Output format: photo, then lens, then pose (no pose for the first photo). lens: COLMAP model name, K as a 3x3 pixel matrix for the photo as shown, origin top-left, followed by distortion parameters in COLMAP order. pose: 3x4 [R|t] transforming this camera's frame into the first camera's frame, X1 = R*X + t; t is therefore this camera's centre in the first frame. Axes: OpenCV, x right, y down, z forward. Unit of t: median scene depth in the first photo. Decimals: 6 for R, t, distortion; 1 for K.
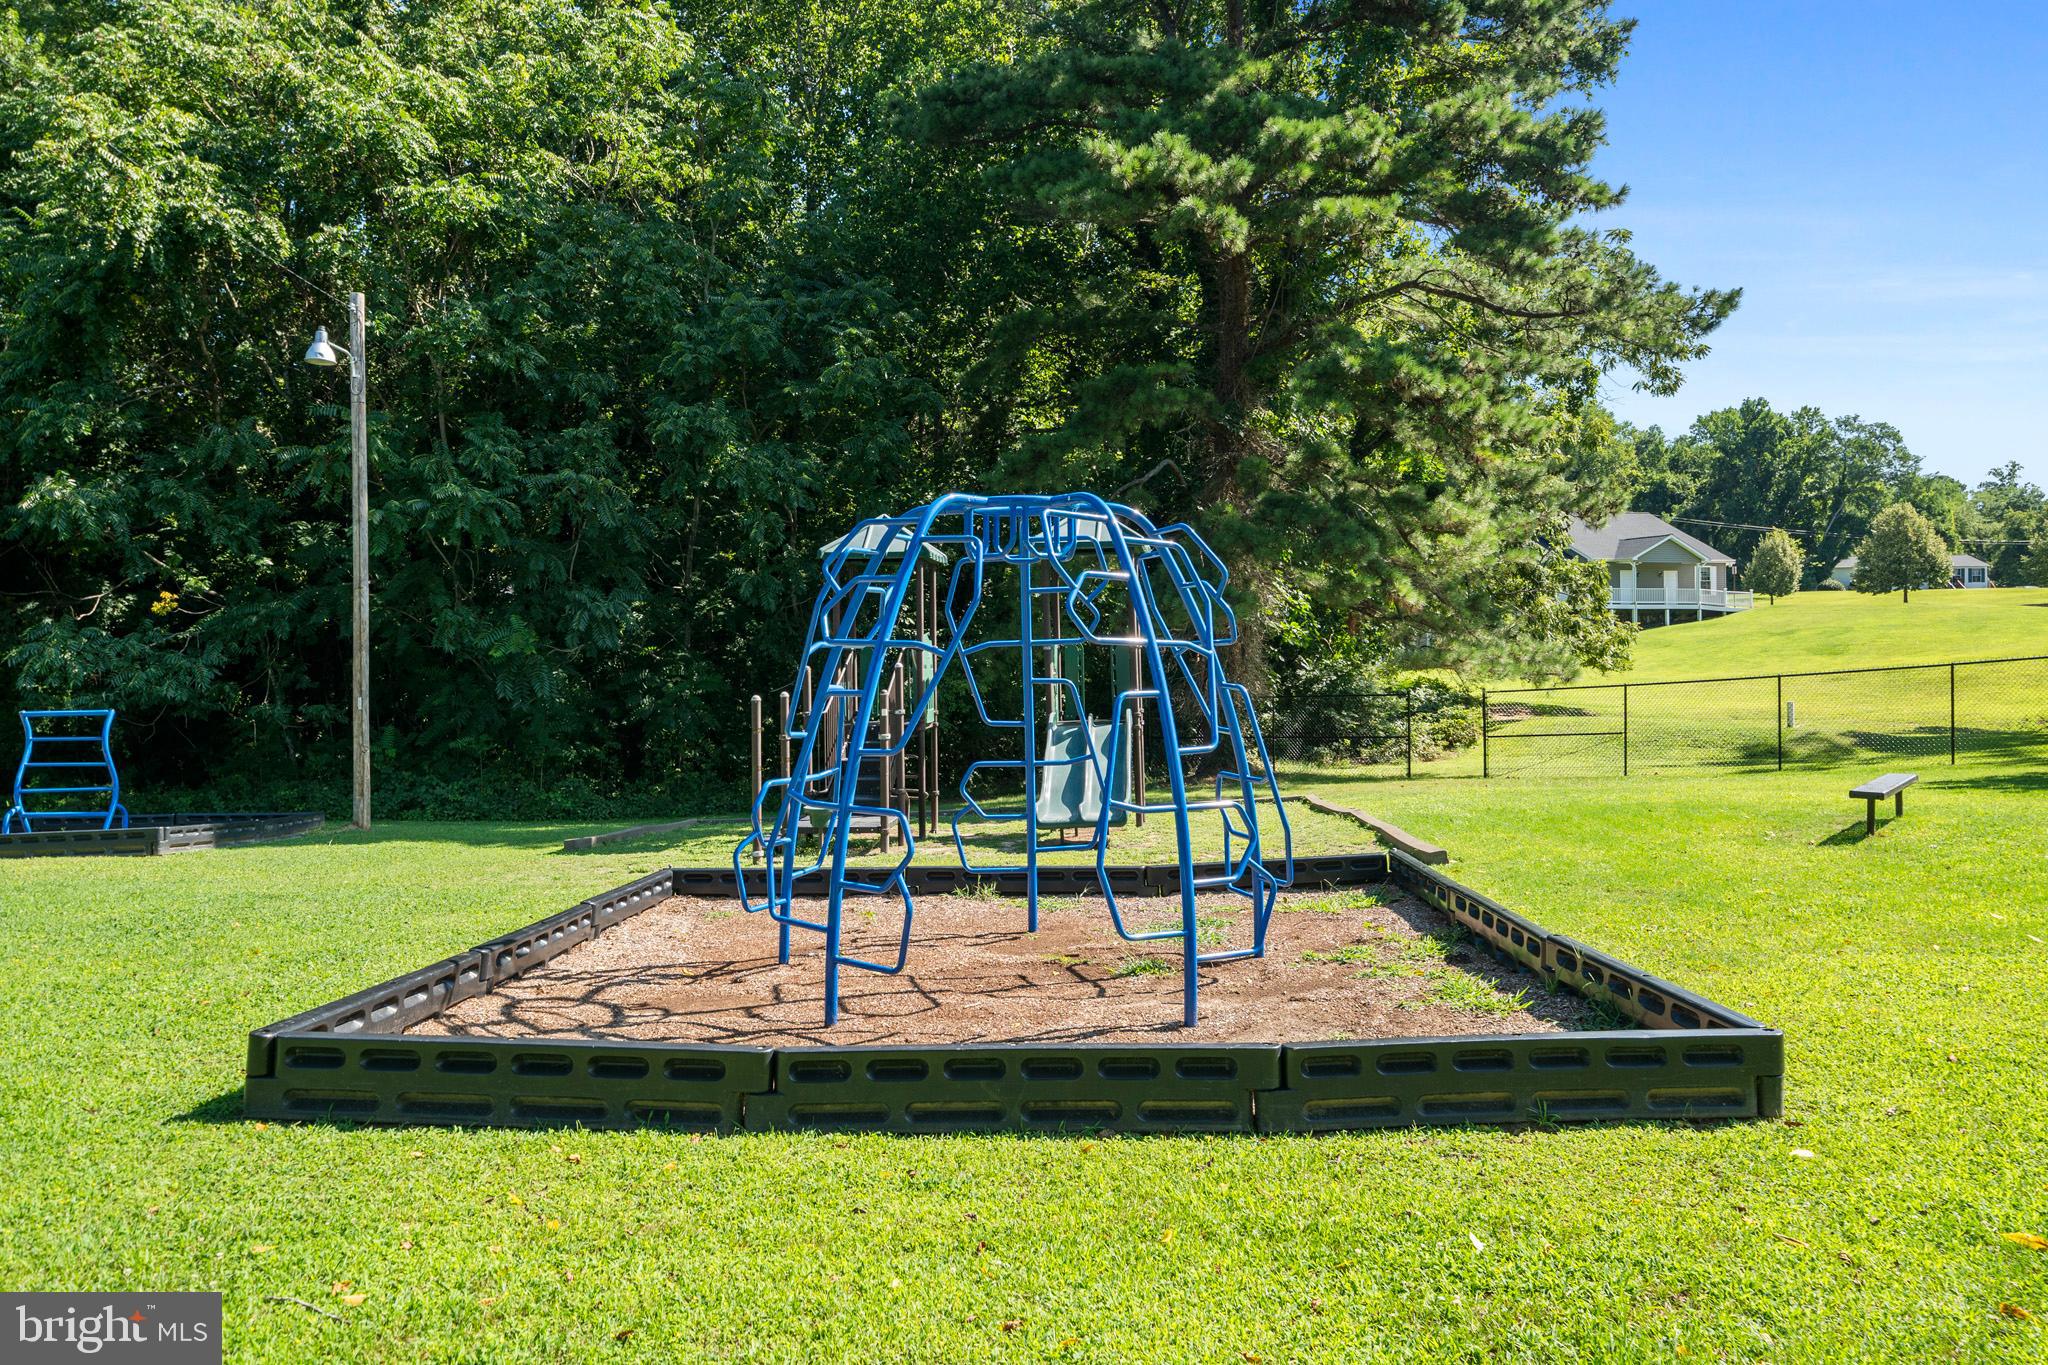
lens RADIAL K [[1402.1, 0, 1035.4], [0, 1402.1, 646.8], [0, 0, 1]] dist [-0.000357, -0.002578]
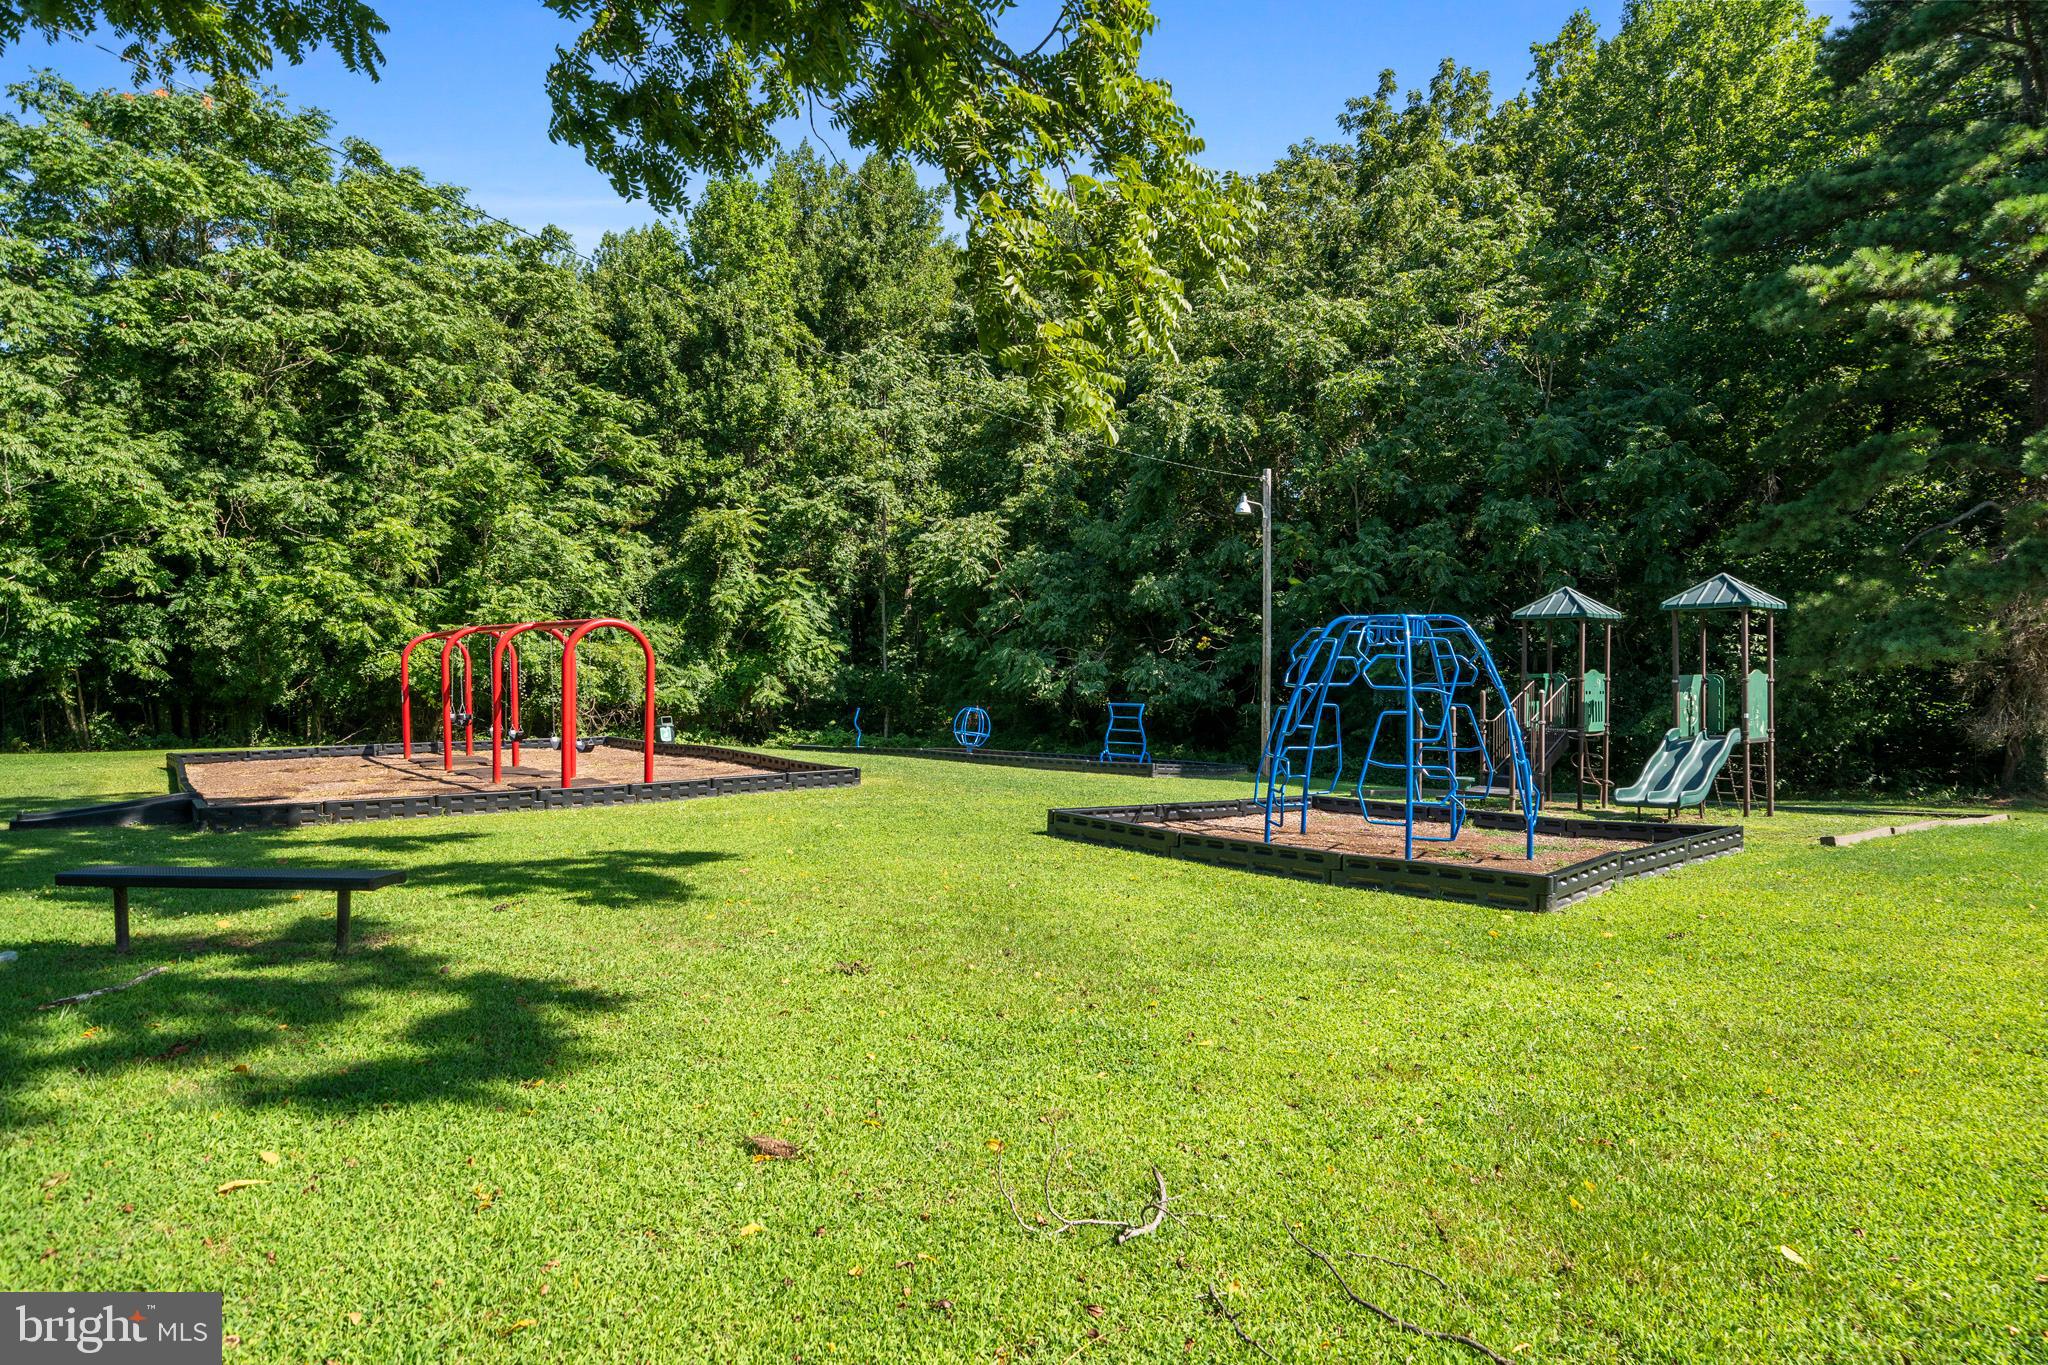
lens RADIAL K [[1123.9, 0, 1023.5], [0, 1123.9, 679.7], [0, 0, 1]] dist [0.000201, 0.000292]
pose [[0.710286, 0.017708, -0.703690, 0.226669], [-0.006256, 0.999803, 0.018846, -0.011903], [0.703885, -0.008984, 0.710257, -0.160426]]
